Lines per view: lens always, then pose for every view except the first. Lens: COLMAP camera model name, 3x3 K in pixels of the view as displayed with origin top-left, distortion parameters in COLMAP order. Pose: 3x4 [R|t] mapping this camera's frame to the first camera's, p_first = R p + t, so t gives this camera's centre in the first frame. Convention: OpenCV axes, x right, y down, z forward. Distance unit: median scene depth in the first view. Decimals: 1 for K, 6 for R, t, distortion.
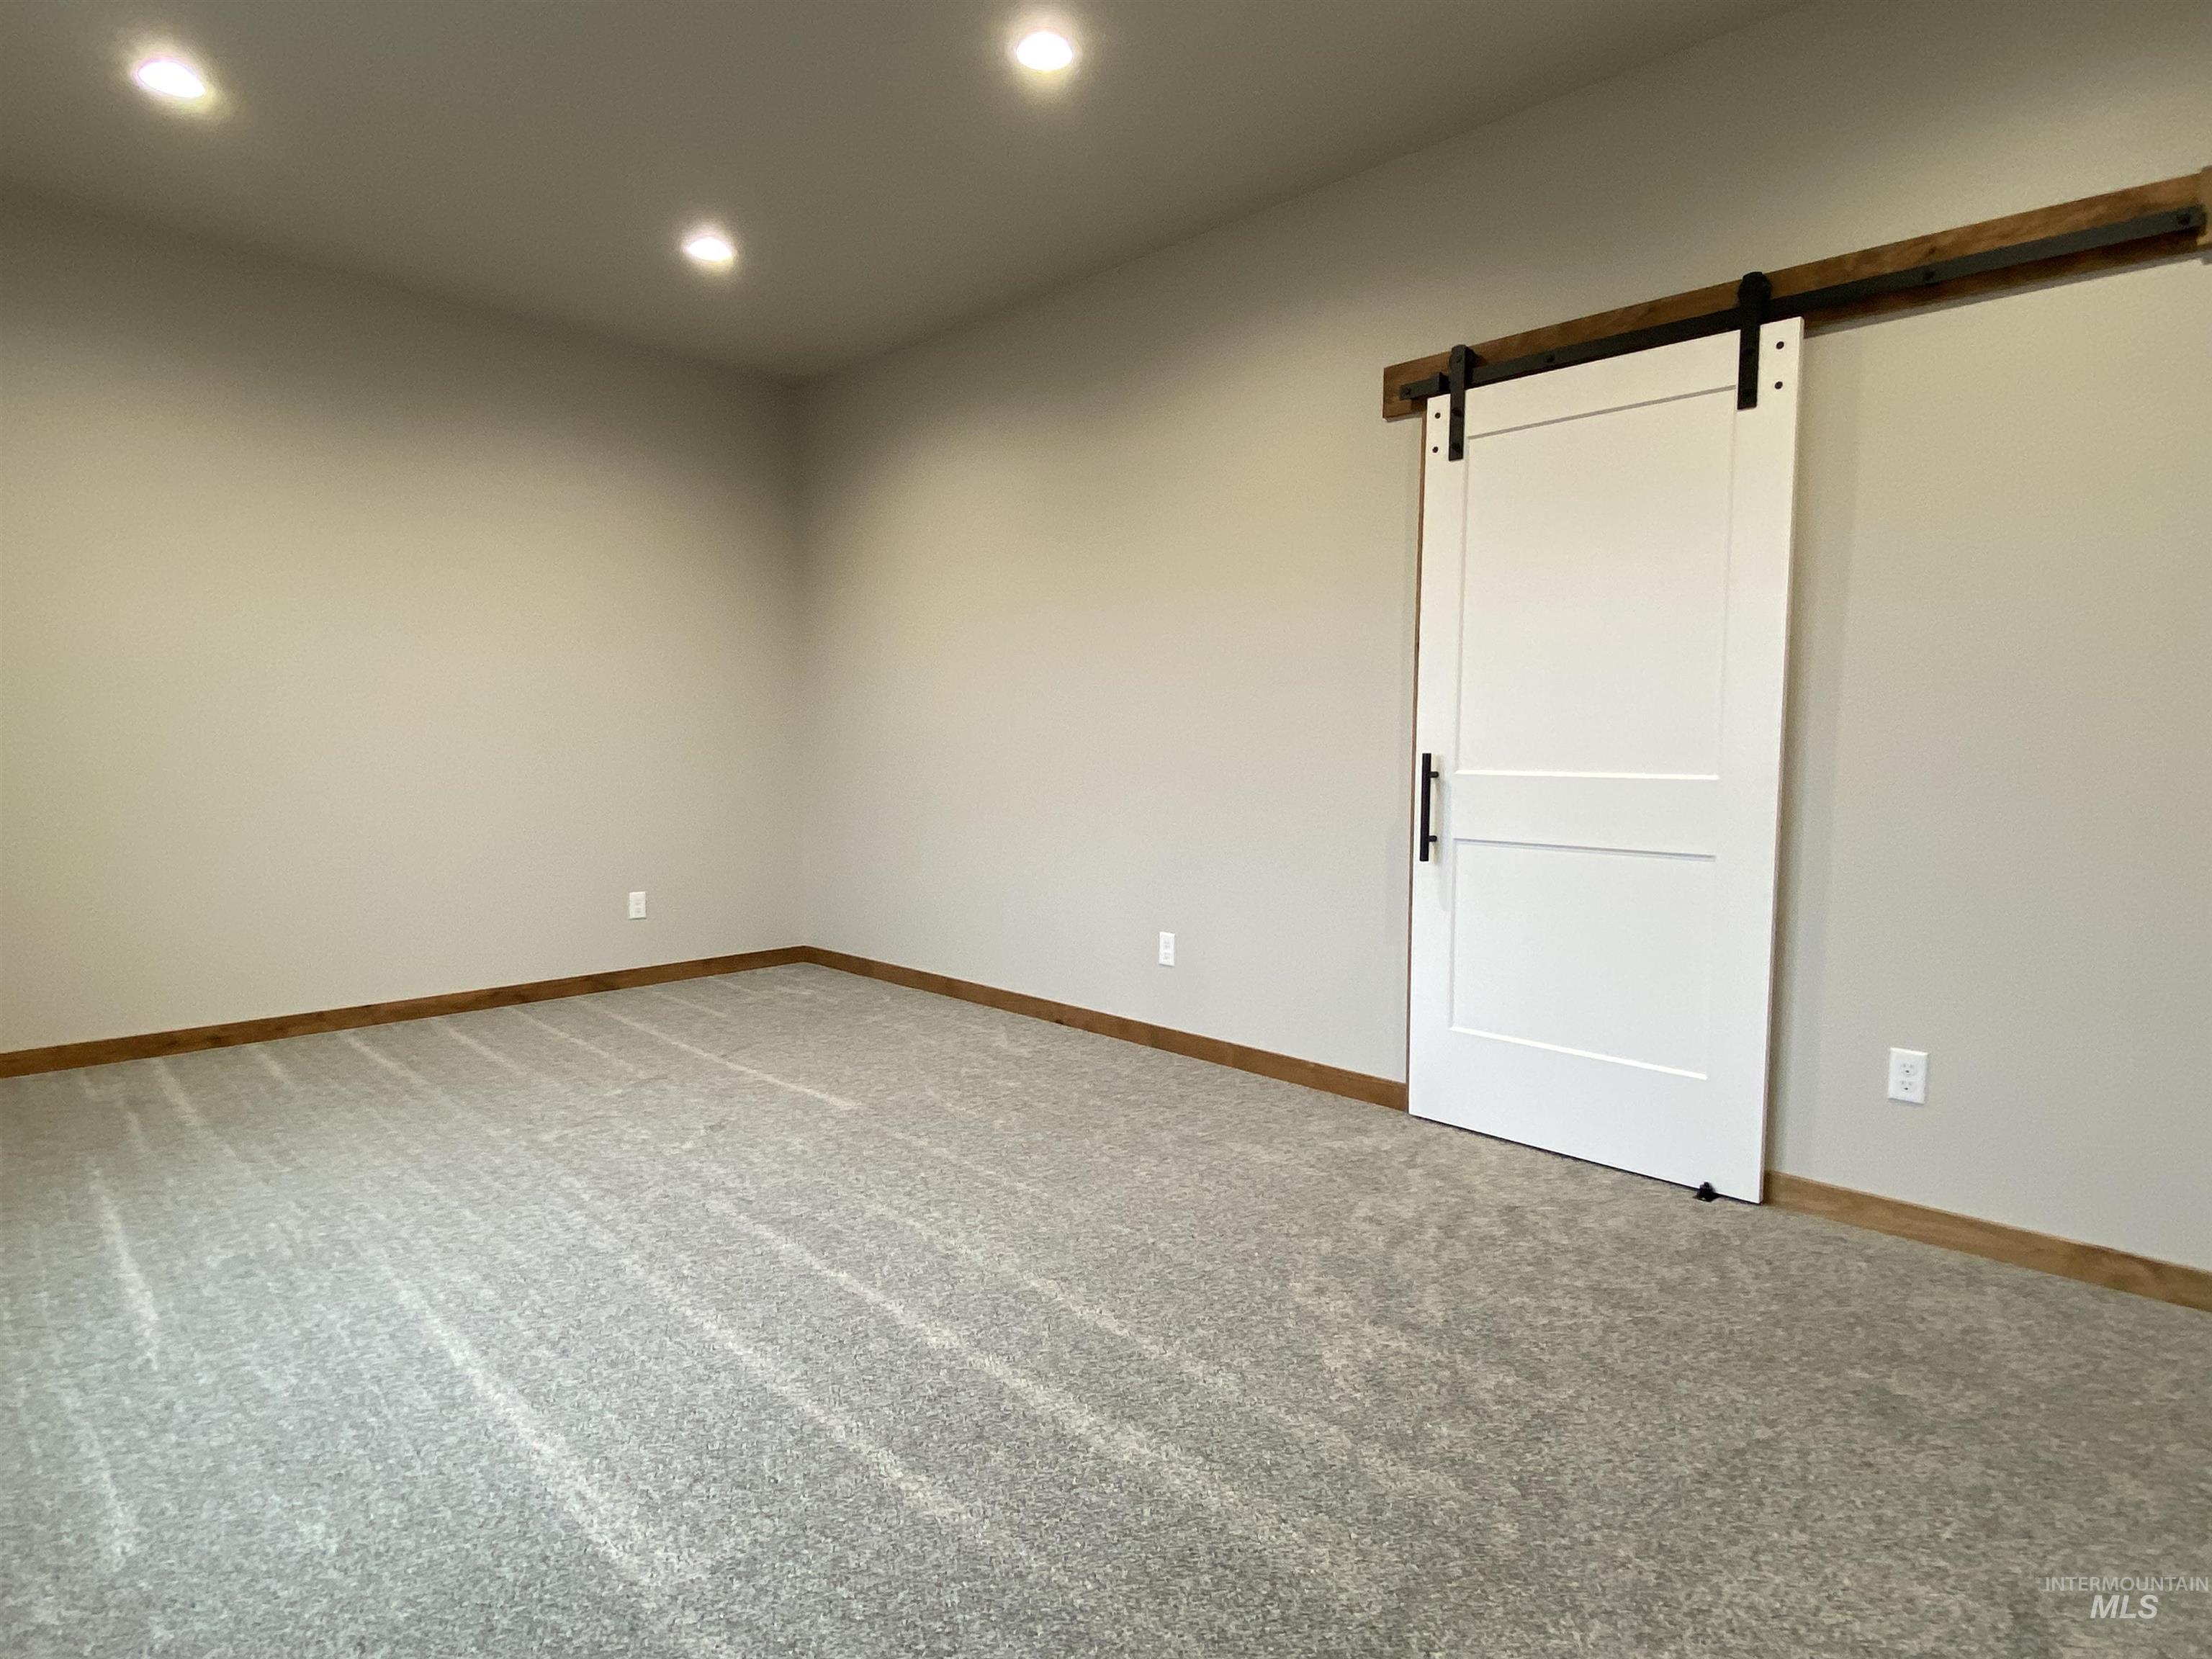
lens RADIAL K [[1176.8, 0, 1106.1], [0, 1176.8, 822.1], [0, 0, 1]] dist [0.130253, -0.091952]
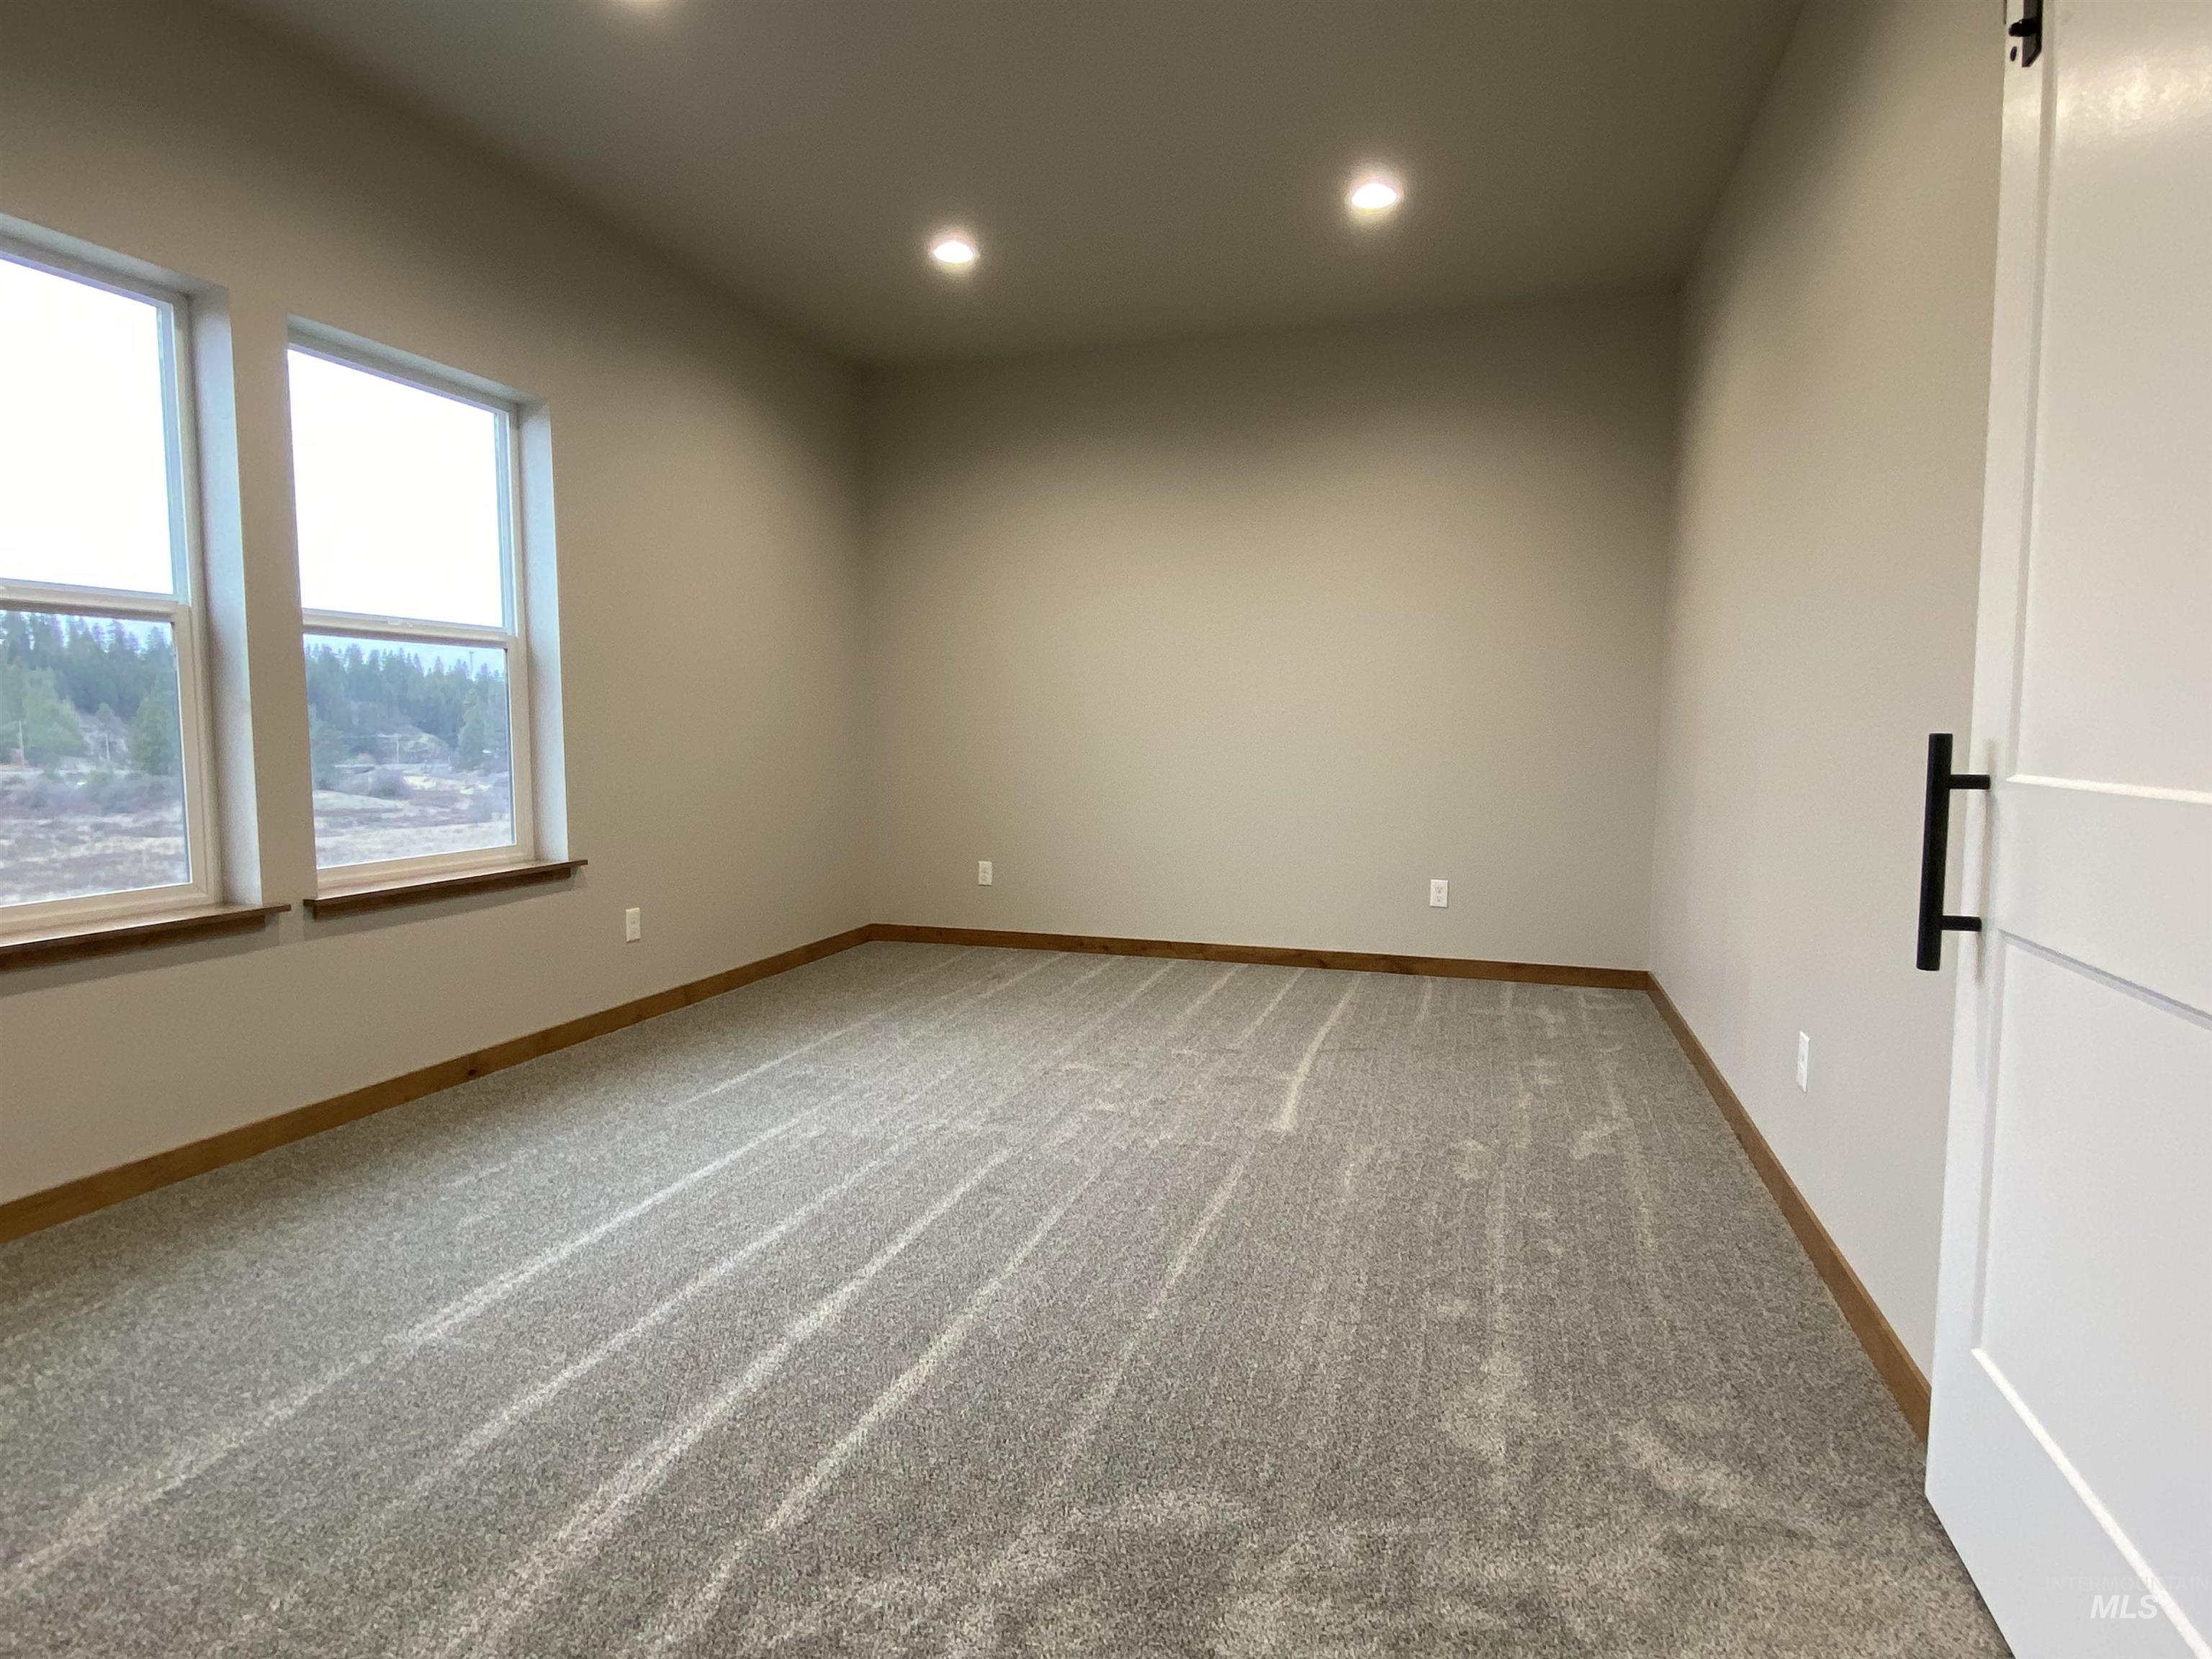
lens RADIAL K [[1176.8, 0, 1106.1], [0, 1176.8, 822.1], [0, 0, 1]] dist [0.130253, -0.091952]
pose [[0.456310, 0.067088, -0.887288, 0.541229], [-0.057846, 0.997281, 0.045656, -0.026999], [0.887939, 0.030492, 0.458950, 0.498158]]
